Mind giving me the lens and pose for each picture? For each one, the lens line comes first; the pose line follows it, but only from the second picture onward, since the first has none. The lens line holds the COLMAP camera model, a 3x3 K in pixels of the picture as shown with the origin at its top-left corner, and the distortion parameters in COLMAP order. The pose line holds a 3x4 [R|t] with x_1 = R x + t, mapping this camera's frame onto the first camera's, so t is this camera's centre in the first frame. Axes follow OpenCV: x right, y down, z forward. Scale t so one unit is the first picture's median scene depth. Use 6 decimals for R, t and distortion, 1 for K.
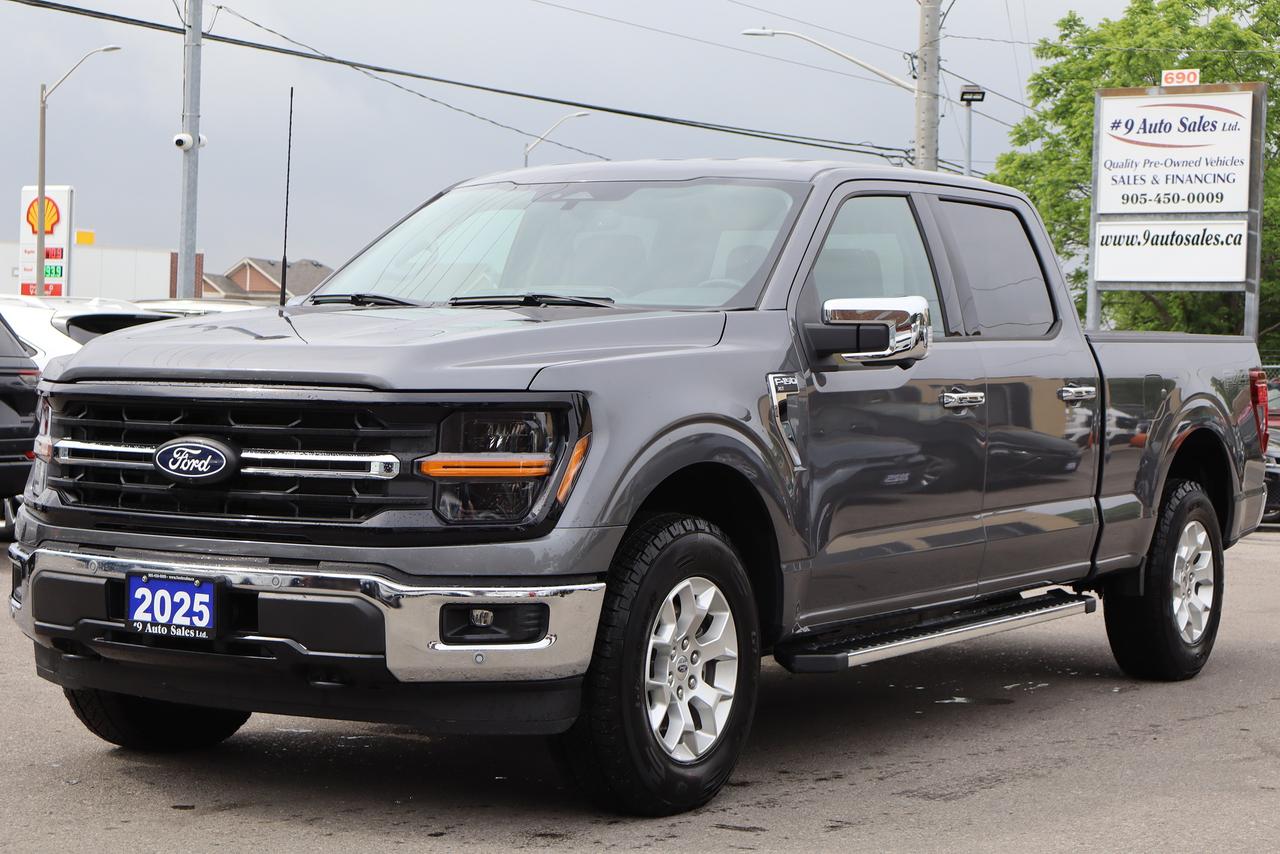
lens RADIAL K [[2589.5, 0, 640.0], [0, 2589.5, 427.0], [0, 0, 1]] dist [0.018125, -0.127088]
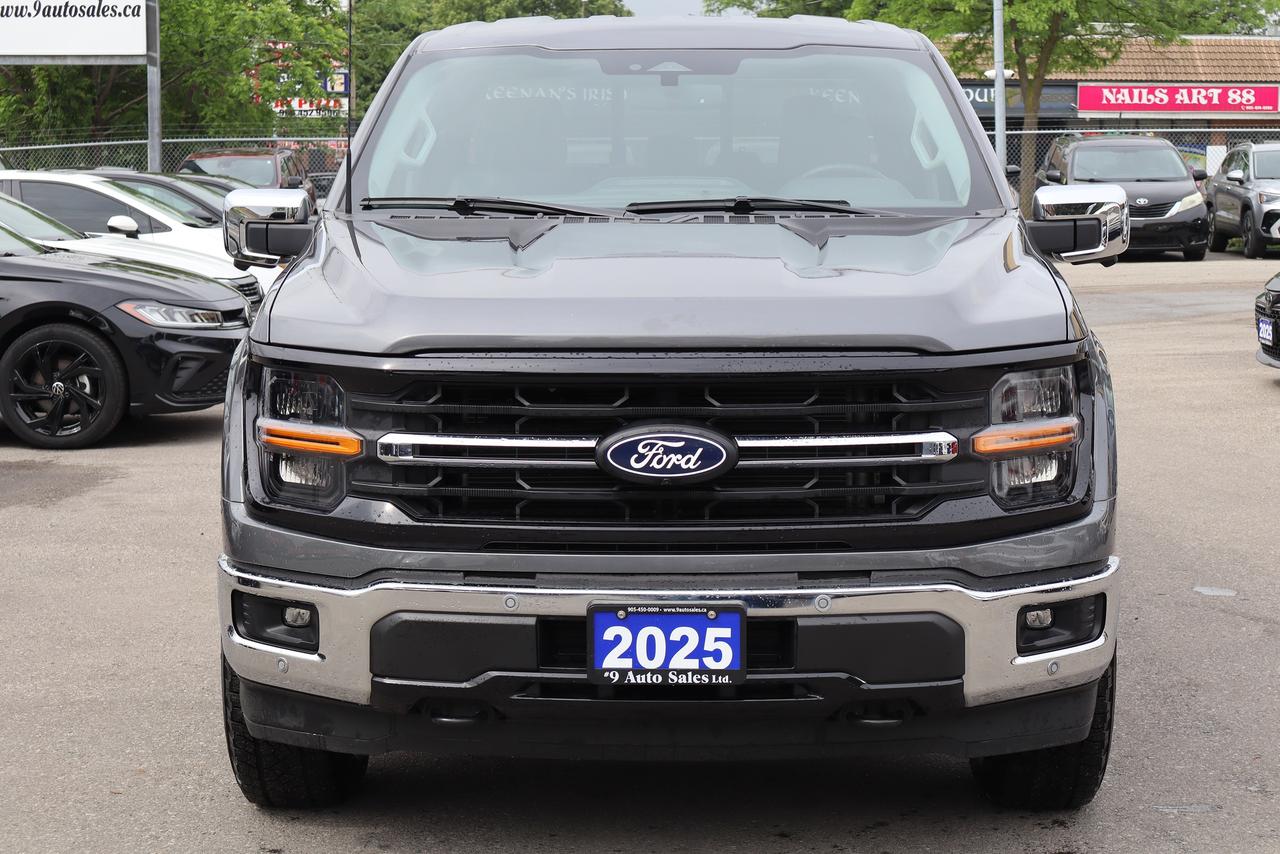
lens RADIAL K [[2589.5, 0, 640.0], [0, 2589.5, 427.0], [0, 0, 1]] dist [0.018125, -0.127088]
pose [[0.856431, -0.083203, 0.509512, -0.571644], [0.032940, 0.993723, 0.106906, -0.078037], [-0.515209, -0.074774, 0.853796, 0.348442]]
